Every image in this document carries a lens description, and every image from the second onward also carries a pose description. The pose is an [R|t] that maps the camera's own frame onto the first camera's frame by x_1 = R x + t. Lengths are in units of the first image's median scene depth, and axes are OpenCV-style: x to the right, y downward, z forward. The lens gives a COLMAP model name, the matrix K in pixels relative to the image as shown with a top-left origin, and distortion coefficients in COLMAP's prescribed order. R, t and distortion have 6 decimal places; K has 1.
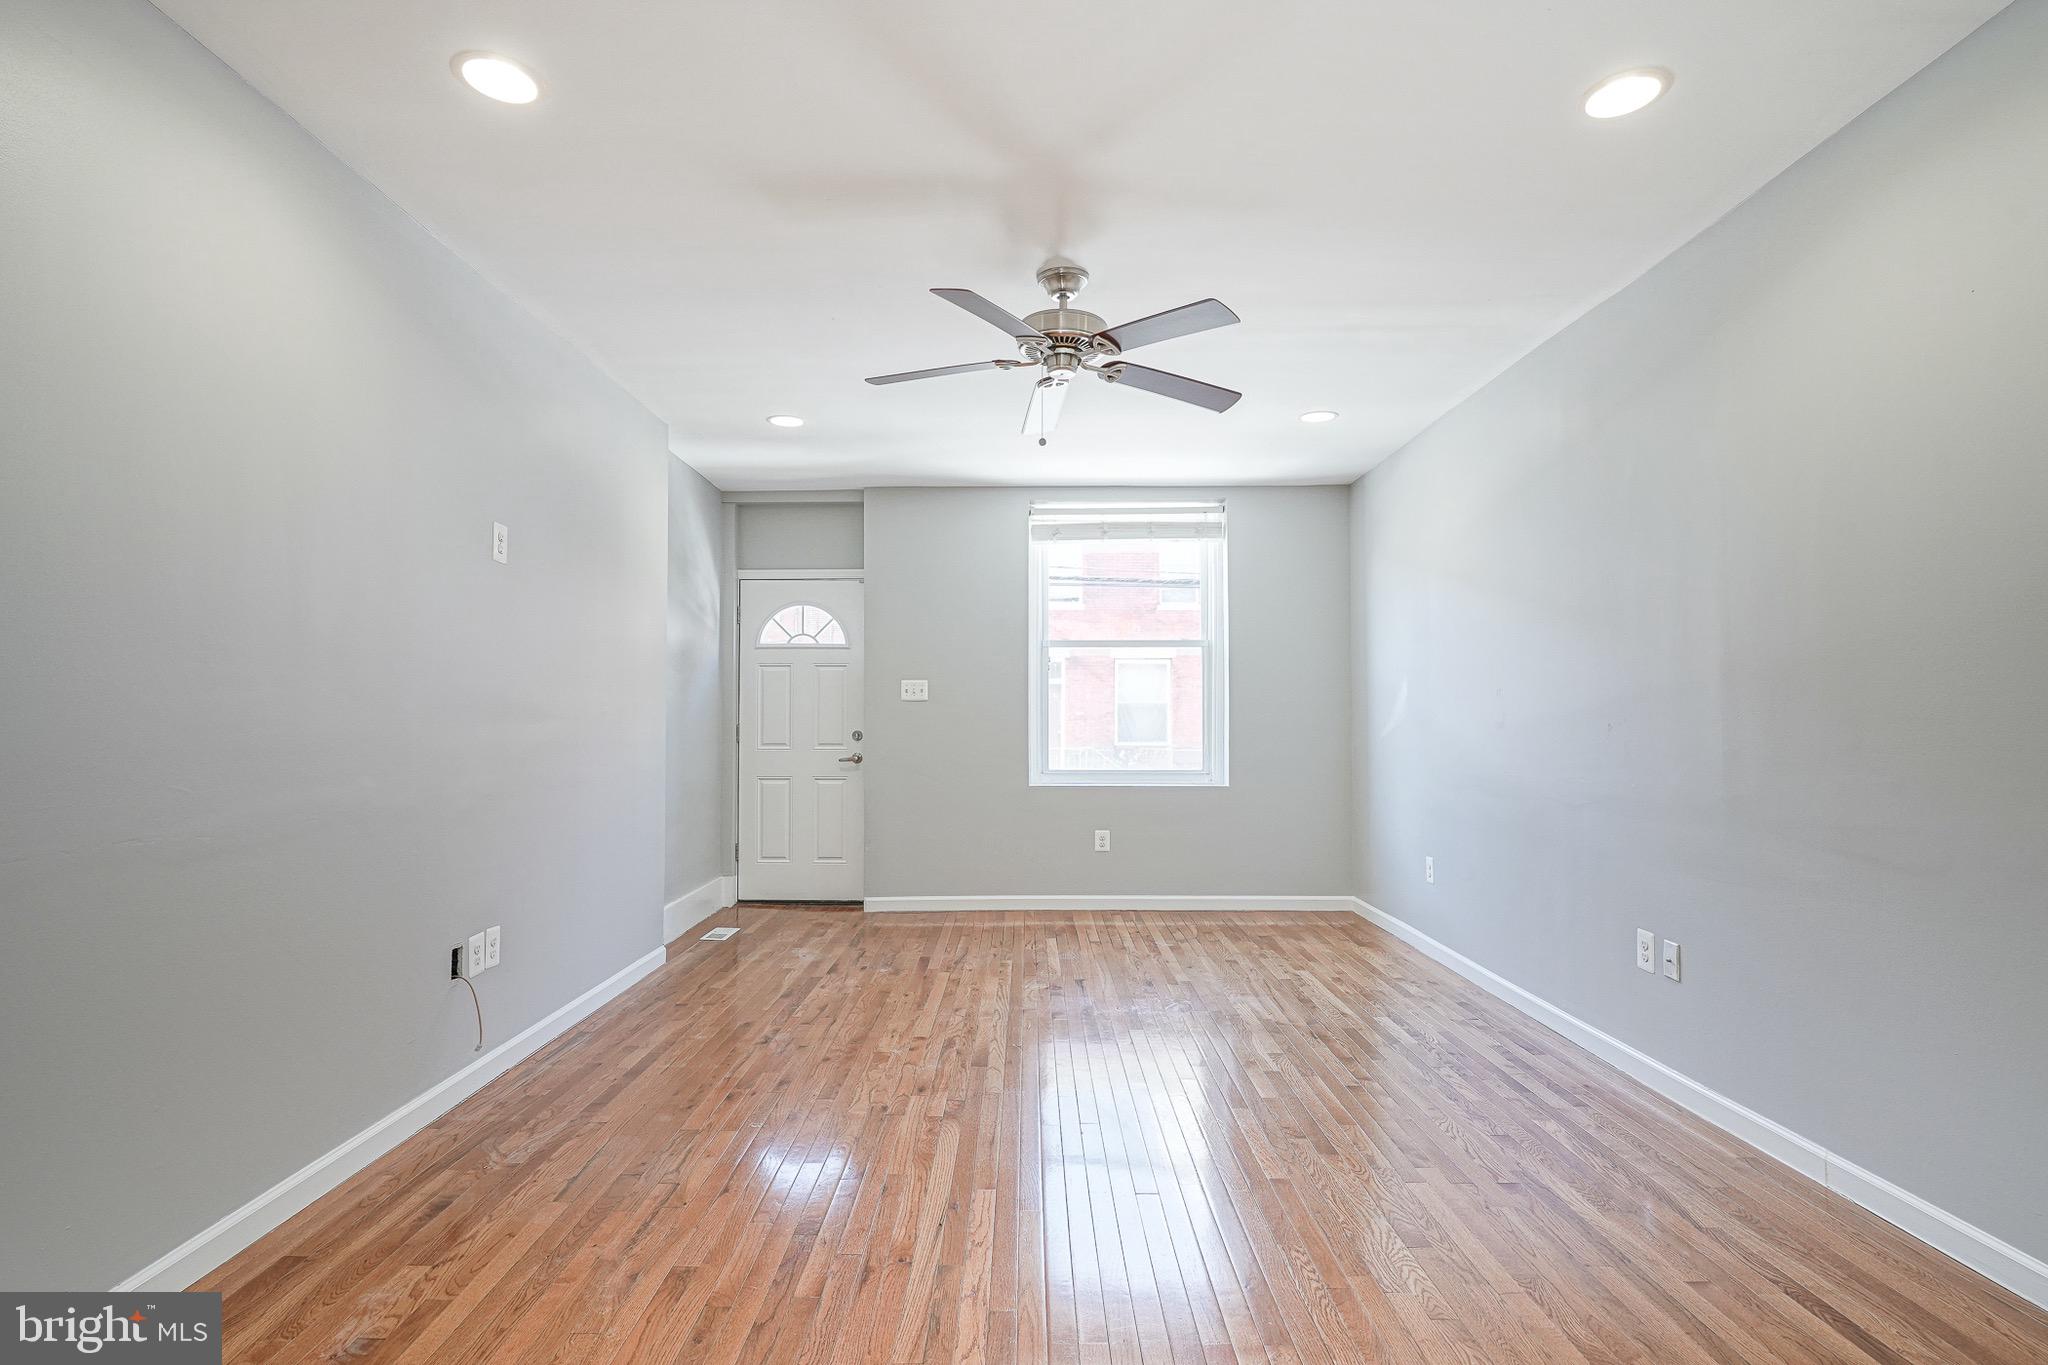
lens RADIAL K [[1020.5, 0, 1012.3], [0, 1020.5, 697.9], [0, 0, 1]] dist [-0.005119, 0.000330]
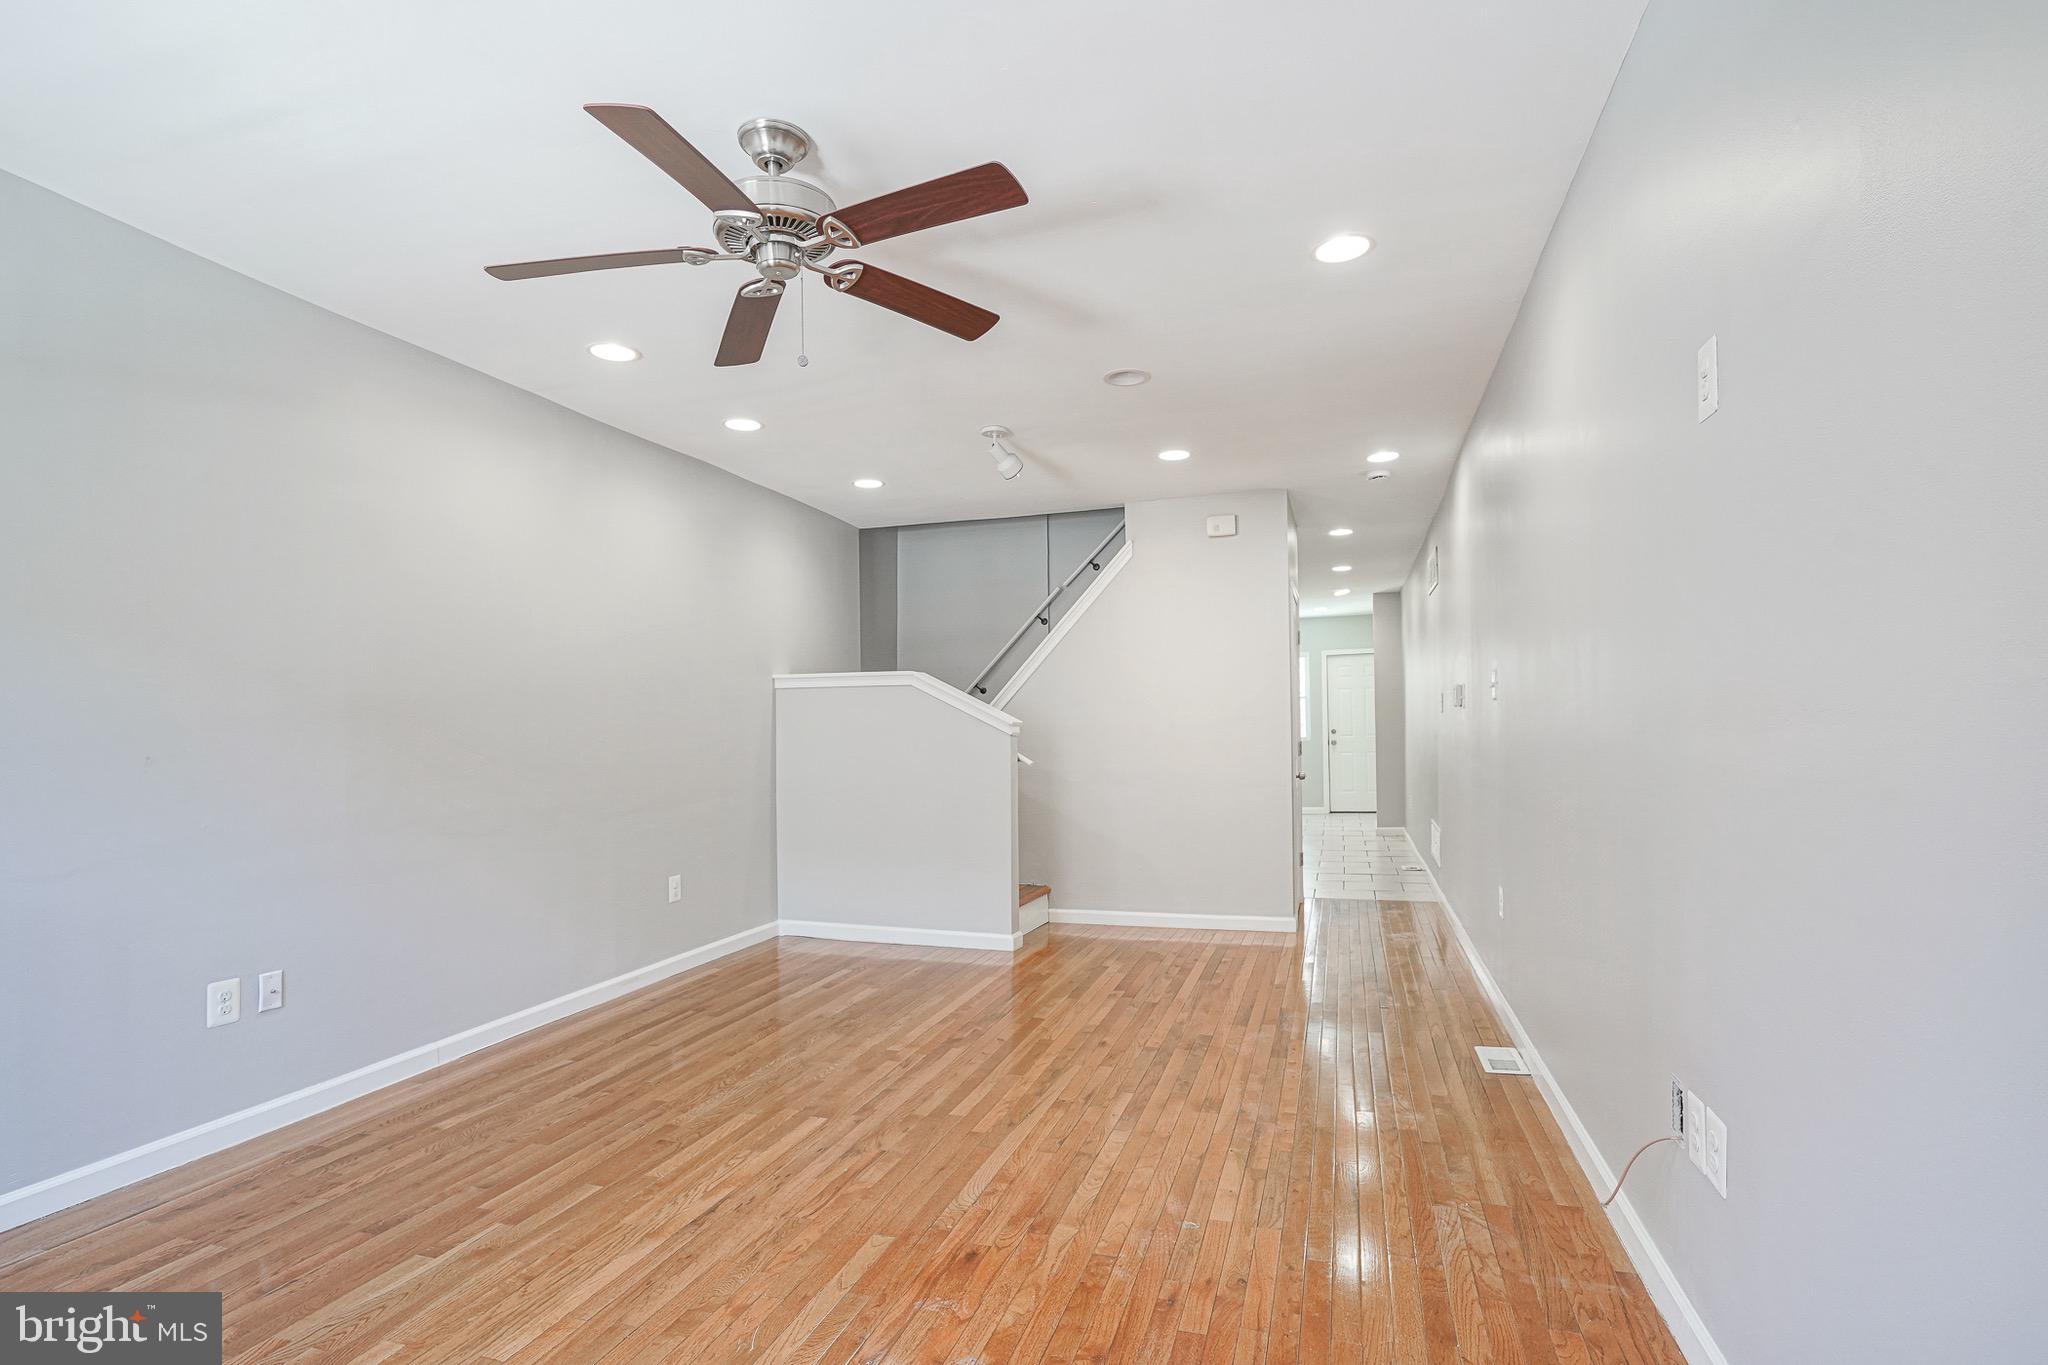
lens RADIAL K [[1031.7, 0, 1011.0], [0, 1031.7, 732.1], [0, 0, 1]] dist [-0.004785, 0.000134]
pose [[-0.955500, 0.018923, 0.294383, -0.258251], [0.012370, 0.999633, -0.024108, 0.027377], [-0.294731, -0.019394, -0.955384, 1.303480]]
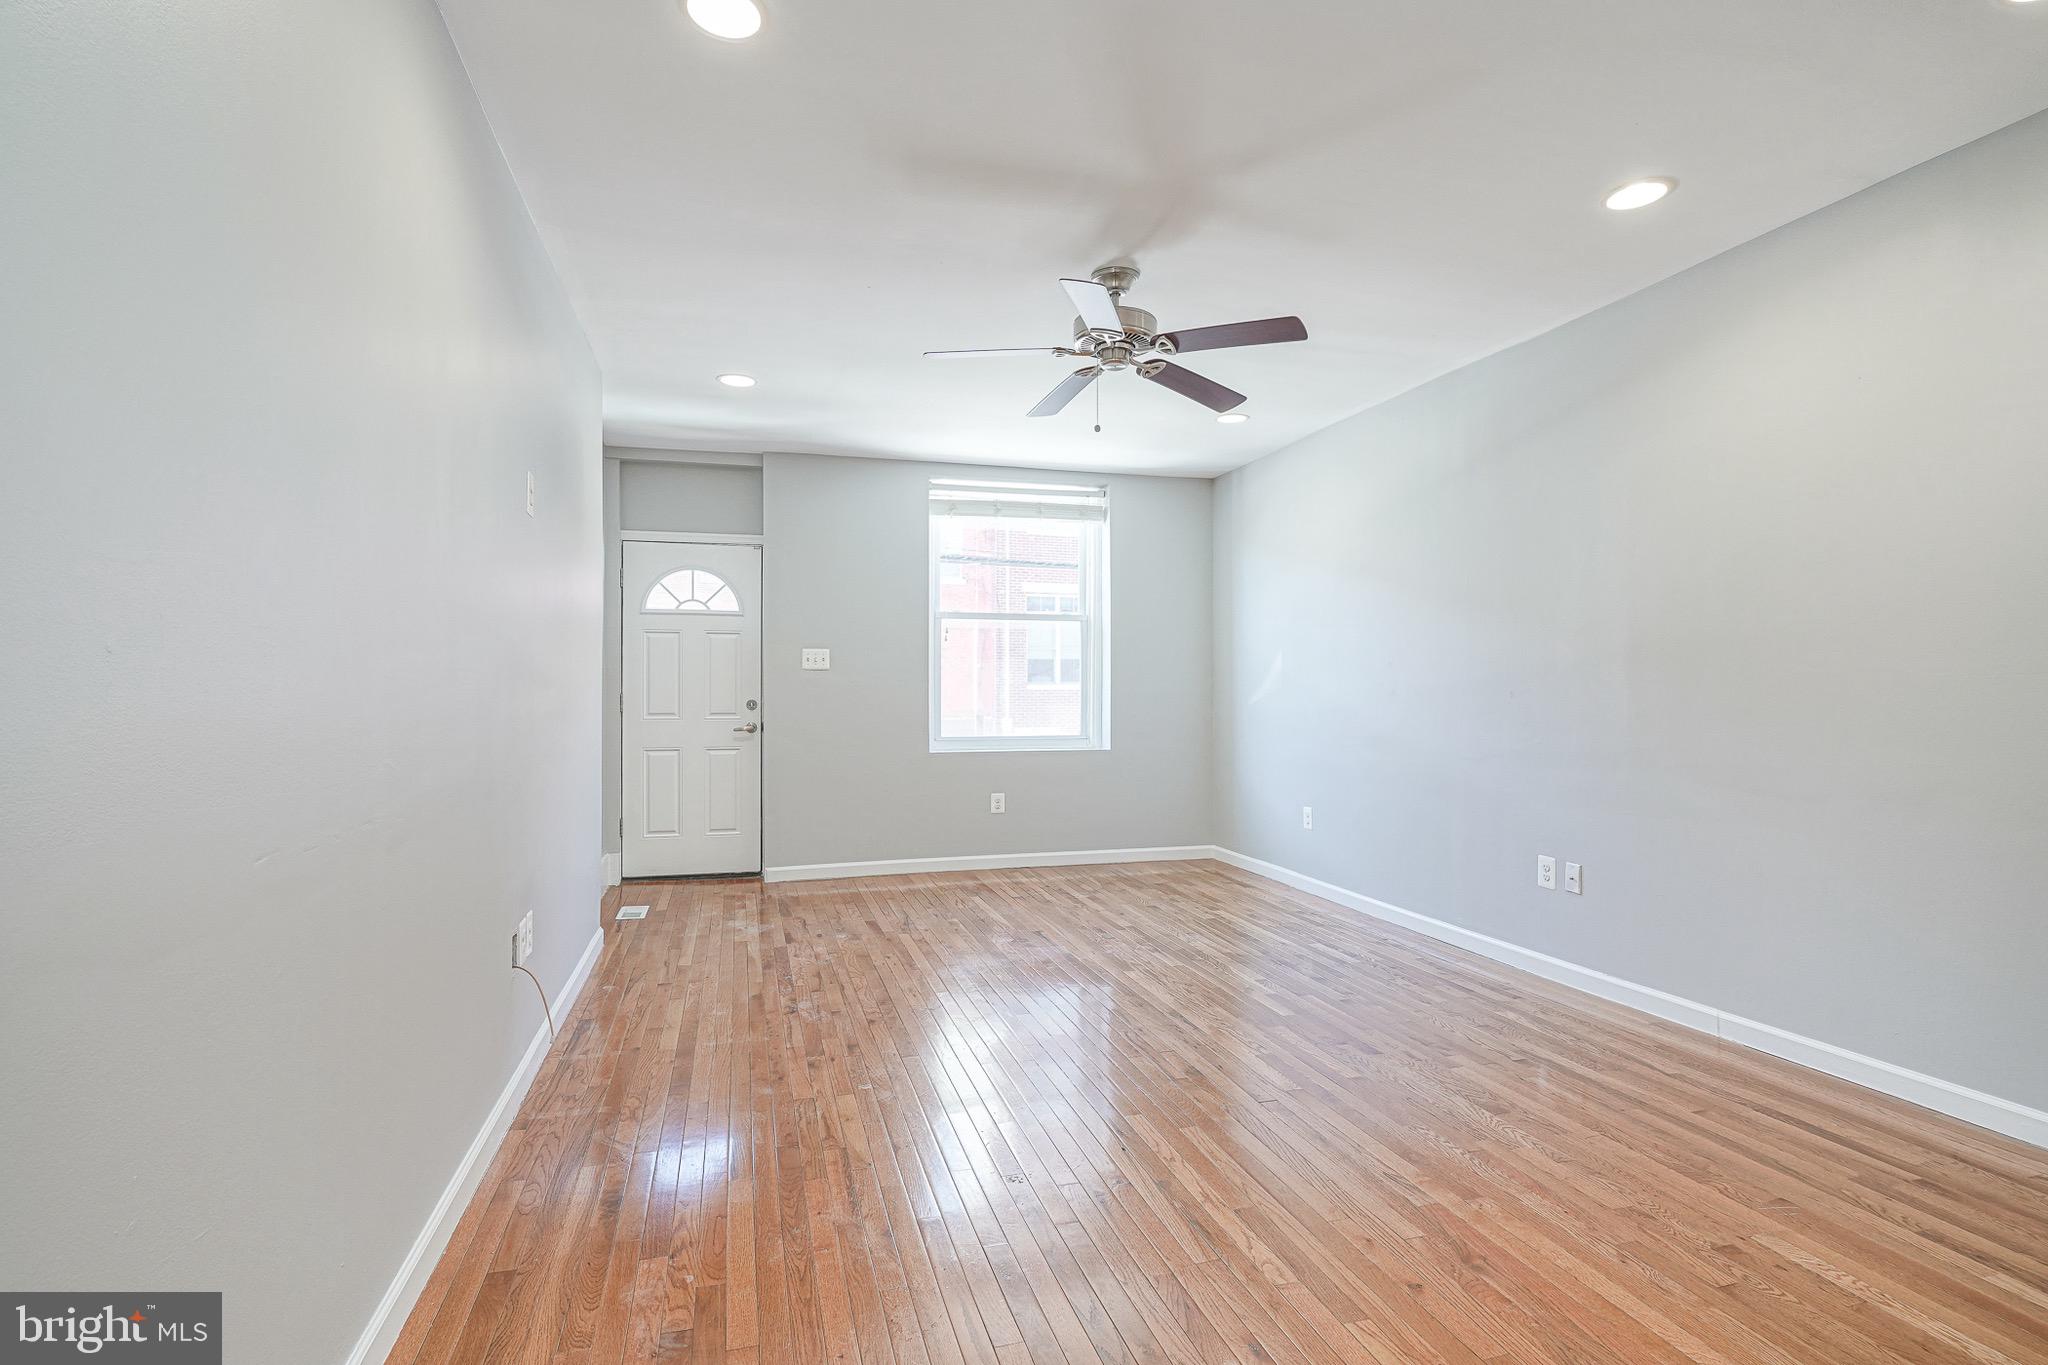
lens RADIAL K [[996.3, 0, 1020.2], [0, 996.3, 694.3], [0, 0, 1]] dist [-0.009080, 0.003926]
pose [[0.958671, -0.001129, 0.284515, -0.271883], [-0.006473, 0.999647, 0.025779, 0.000666], [-0.284444, -0.026556, 0.958325, 0.011063]]
